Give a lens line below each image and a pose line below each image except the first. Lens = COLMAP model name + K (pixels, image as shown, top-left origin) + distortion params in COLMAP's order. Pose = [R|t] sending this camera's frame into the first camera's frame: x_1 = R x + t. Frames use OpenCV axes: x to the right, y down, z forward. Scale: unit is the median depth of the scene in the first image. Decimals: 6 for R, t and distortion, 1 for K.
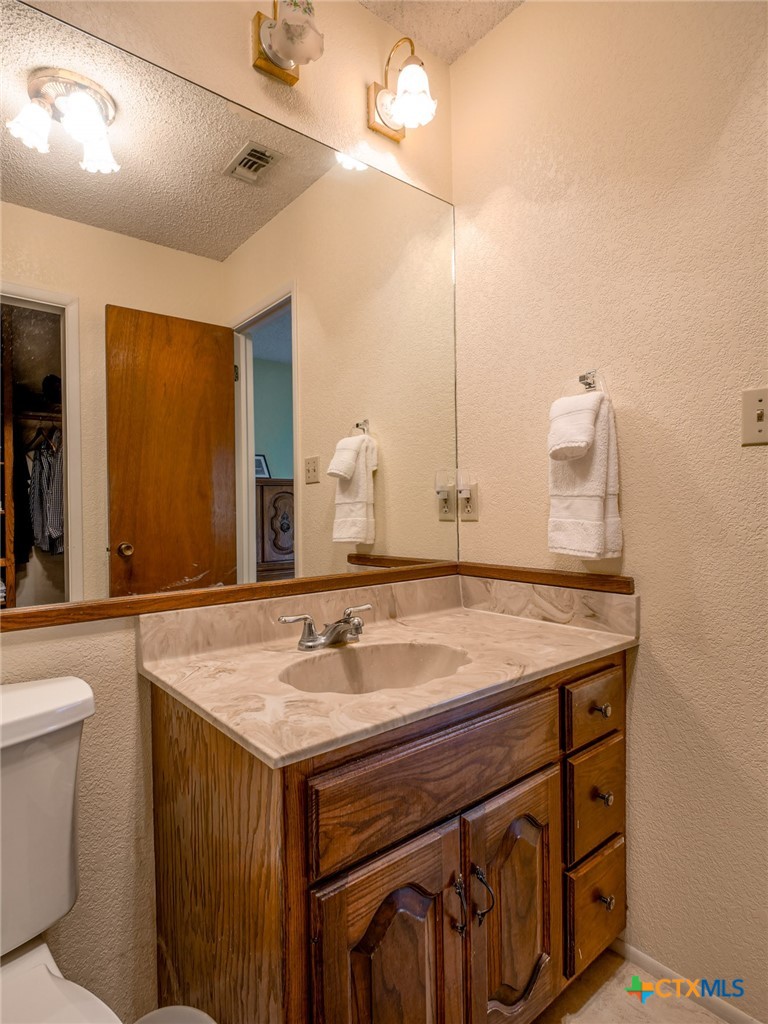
lens RADIAL K [[559.5, 0, 385.9], [0, 559.5, 508.5], [0, 0, 1]] dist [-0.017662, 0.005205]
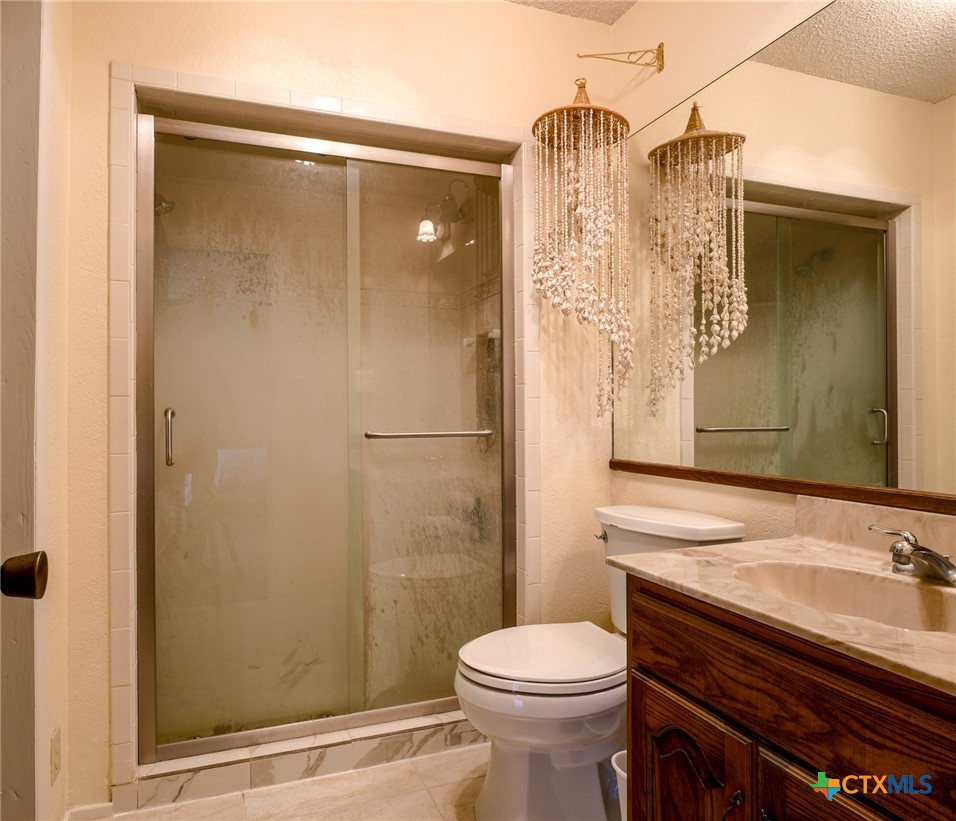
lens RADIAL K [[679.2, 0, 478.5], [0, 679.2, 411.4], [0, 0, 1]] dist [-0.004709, -0.000052]
pose [[-0.313990, 0.007551, -0.949396, 1.153463], [0.012416, 0.999916, 0.003847, -0.004865], [0.949345, -0.010579, -0.314057, 0.790338]]
